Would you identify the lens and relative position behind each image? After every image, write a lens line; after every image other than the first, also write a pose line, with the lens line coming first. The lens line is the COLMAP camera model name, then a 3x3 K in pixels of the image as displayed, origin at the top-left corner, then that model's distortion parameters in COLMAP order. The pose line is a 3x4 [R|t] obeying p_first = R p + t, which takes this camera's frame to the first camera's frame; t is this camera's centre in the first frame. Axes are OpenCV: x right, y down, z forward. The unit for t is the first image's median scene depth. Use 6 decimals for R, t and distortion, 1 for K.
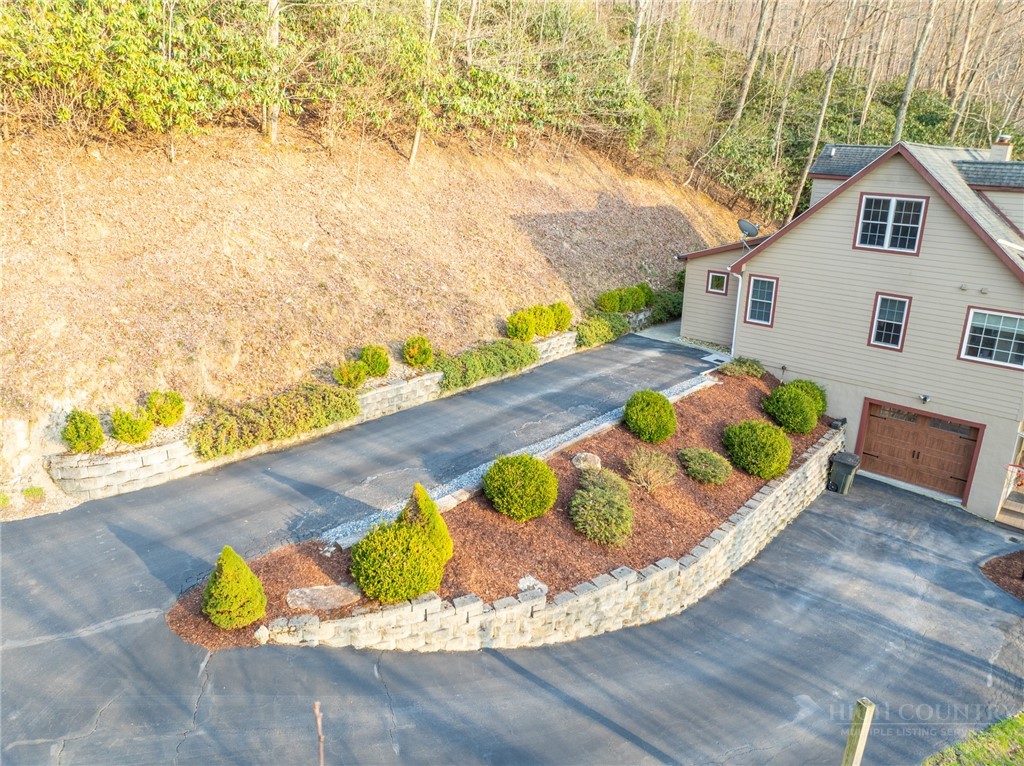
lens RADIAL K [[728.1, 0, 514.2], [0, 728.1, 381.0], [0, 0, 1]] dist [-0.041570, 0.015612]
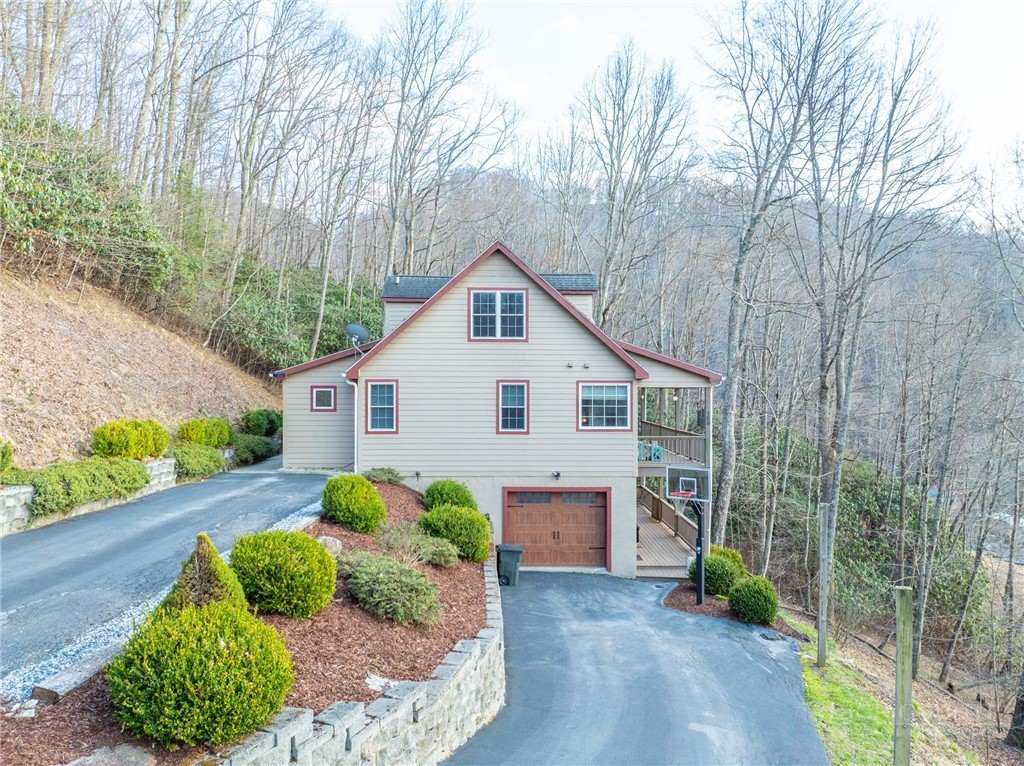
lens RADIAL K [[728.1, 0, 507.9], [0, 728.1, 371.7], [0, 0, 1]] dist [-0.041570, 0.015612]
pose [[0.739470, -0.003646, 0.673179, -0.187005], [0.220901, 0.945929, -0.237532, 0.116315], [-0.635914, 0.324354, 0.700292, 0.257906]]
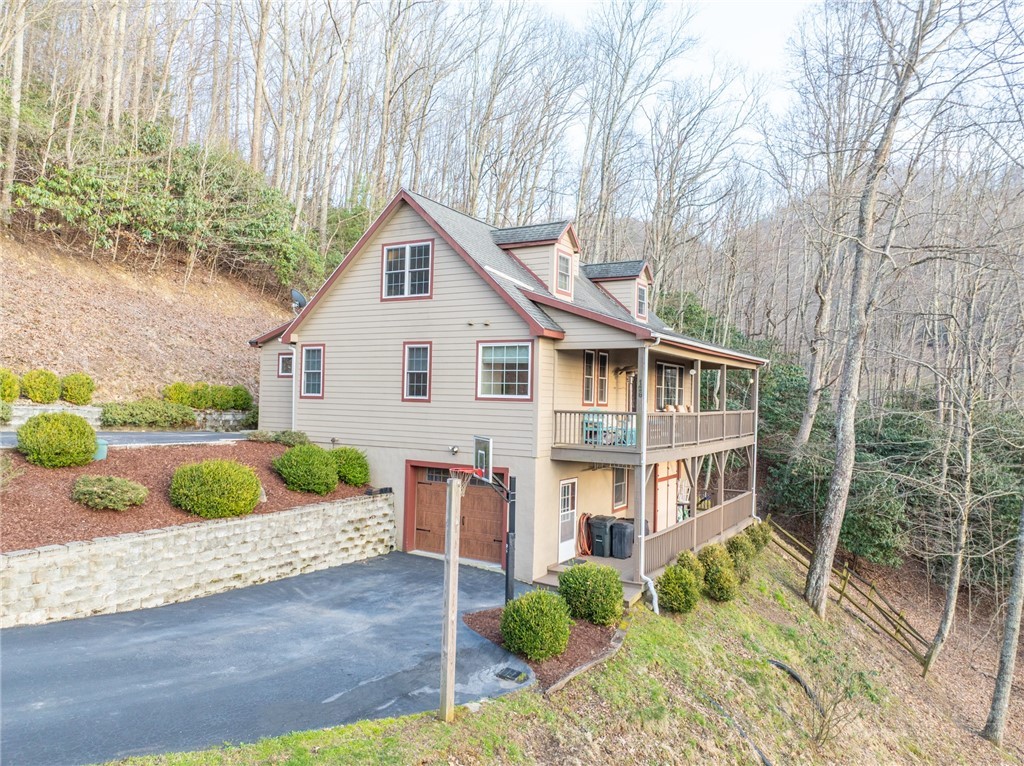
lens RADIAL K [[728.1, 0, 509.2], [0, 728.1, 366.3], [0, 0, 1]] dist [-0.041570, 0.015612]
pose [[0.980290, 0.007628, 0.197418, 0.452671], [0.060175, 0.940248, -0.335130, 0.232572], [-0.188178, 0.340404, 0.921257, 0.112910]]
